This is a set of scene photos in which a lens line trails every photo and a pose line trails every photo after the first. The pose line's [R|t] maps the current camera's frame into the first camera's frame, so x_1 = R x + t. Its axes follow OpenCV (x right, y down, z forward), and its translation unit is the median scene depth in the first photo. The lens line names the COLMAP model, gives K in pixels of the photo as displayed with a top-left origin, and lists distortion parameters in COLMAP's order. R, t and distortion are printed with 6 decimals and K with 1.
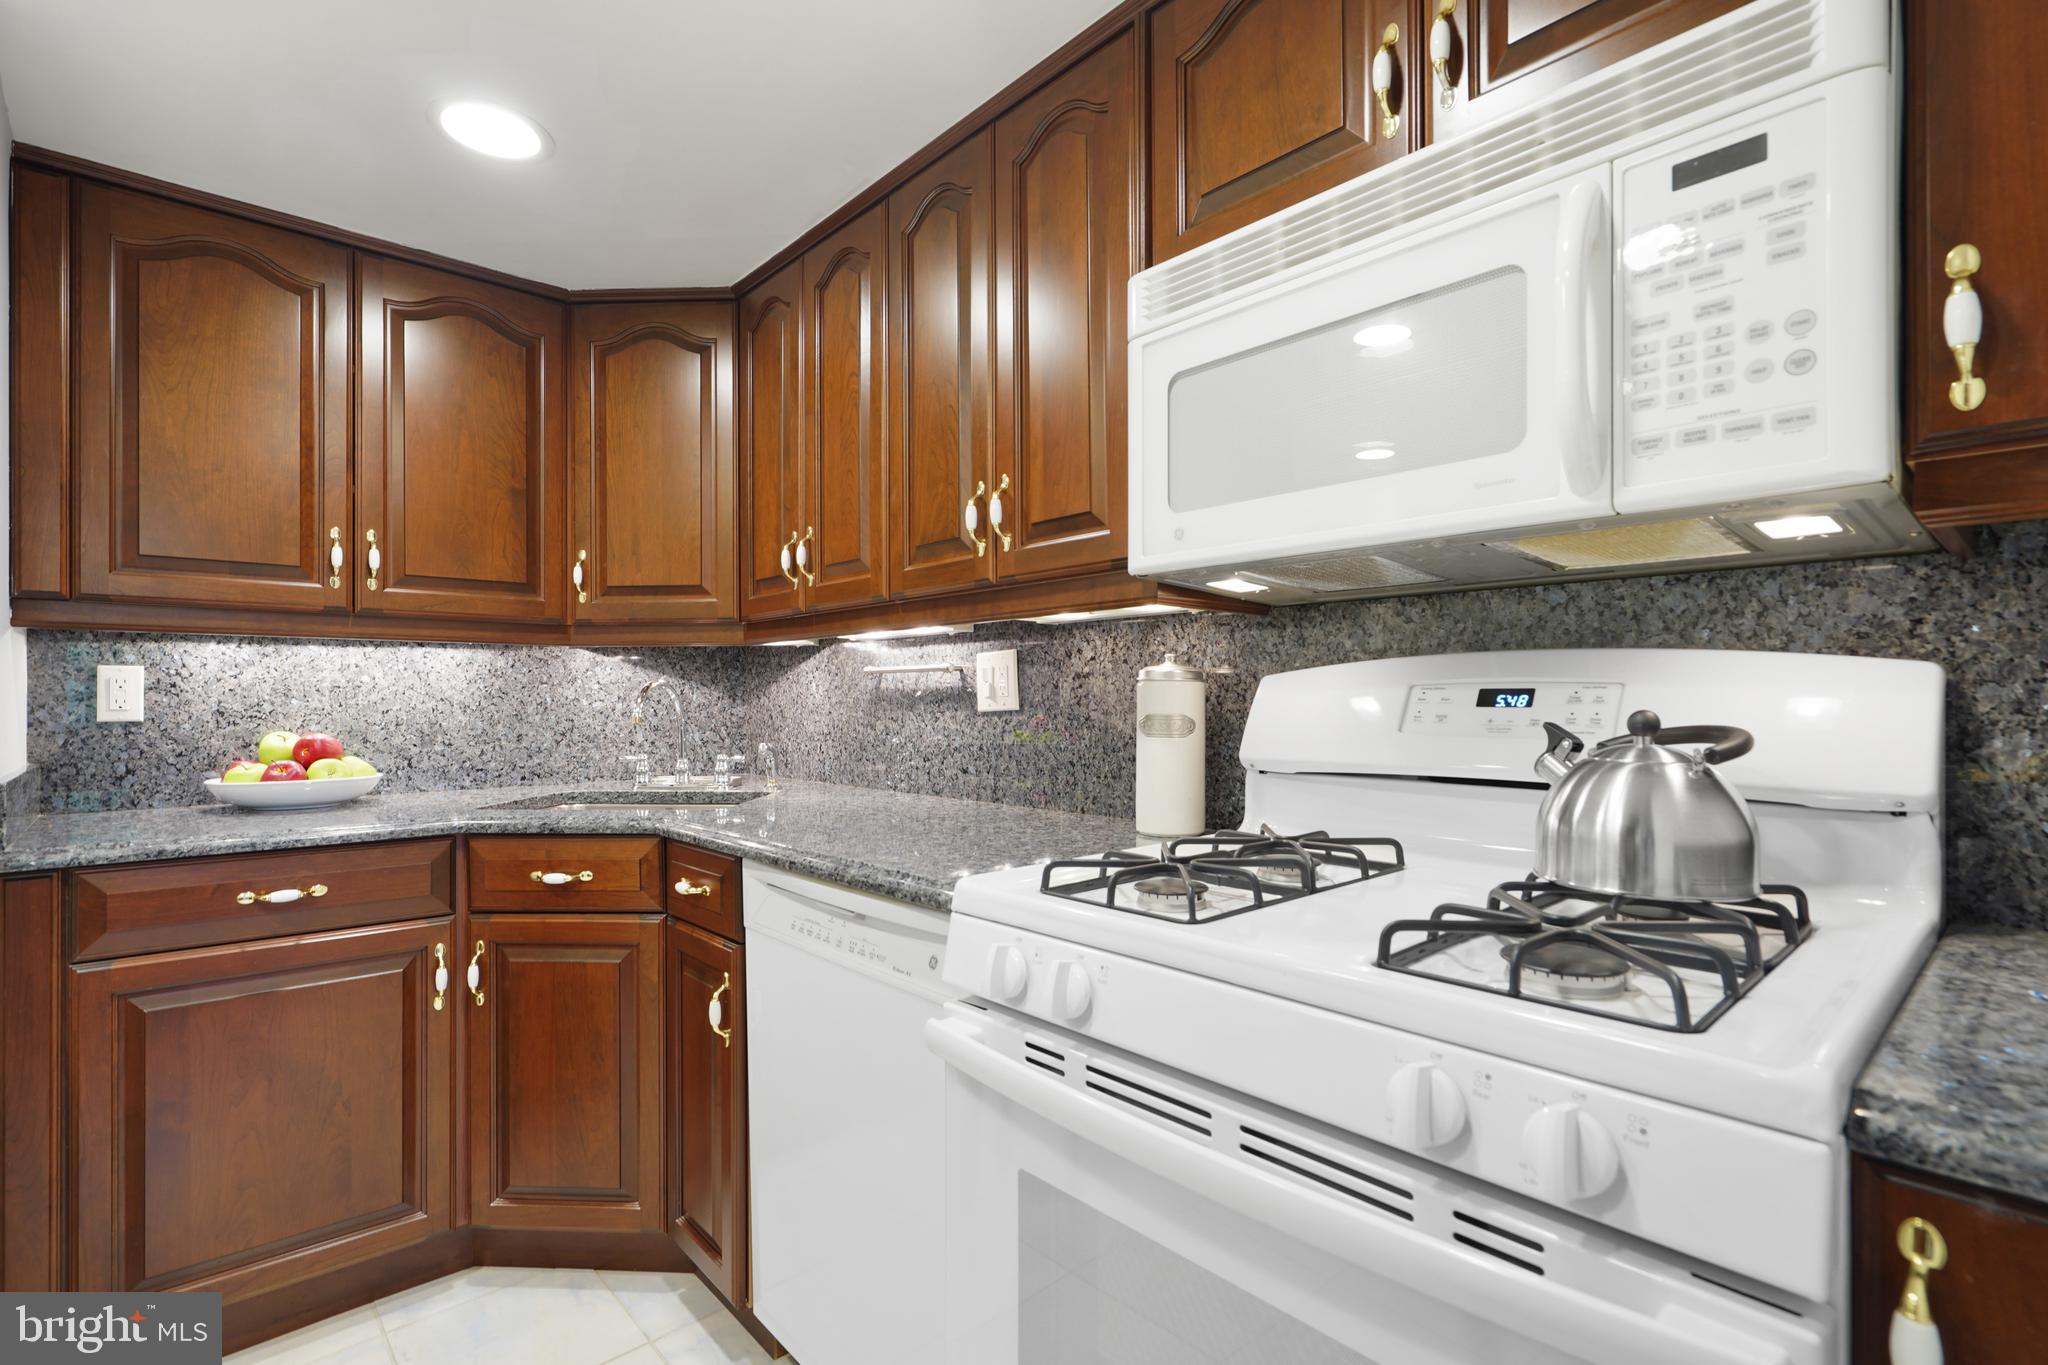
lens RADIAL K [[961.7, 0, 1028.9], [0, 961.7, 686.1], [0, 0, 1]] dist [0.002466, 0.000165]
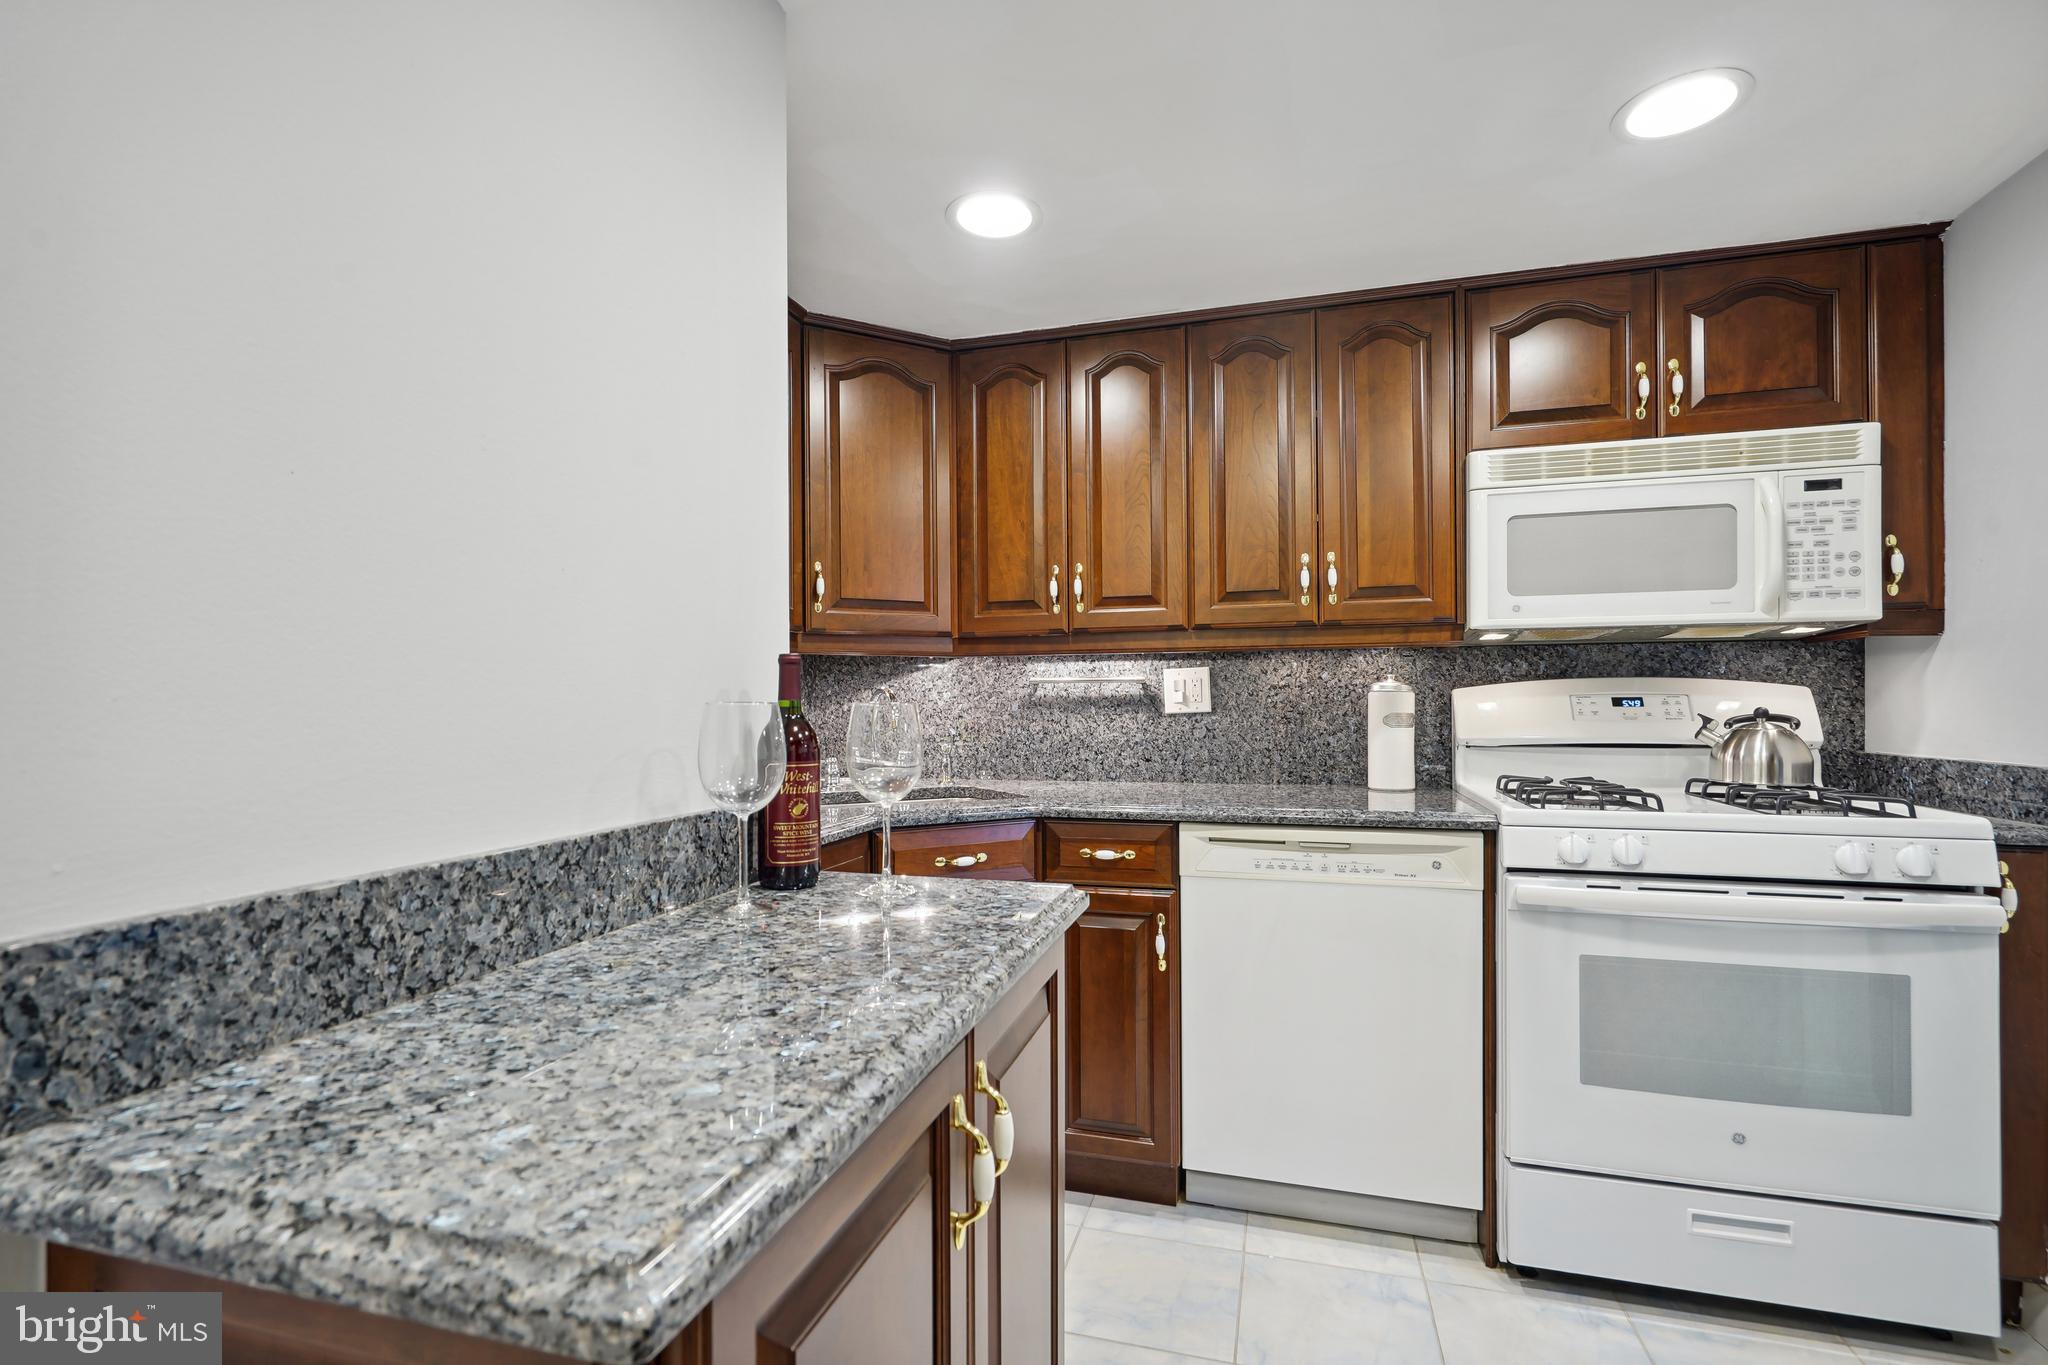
lens RADIAL K [[961.7, 0, 1021.9], [0, 961.7, 687.0], [0, 0, 1]] dist [0.002466, 0.000165]
pose [[0.849981, 0.008881, 0.526738, -1.200672], [-0.005000, 0.999949, -0.008791, 0.003689], [-0.526789, 0.004839, 0.849982, -0.007999]]
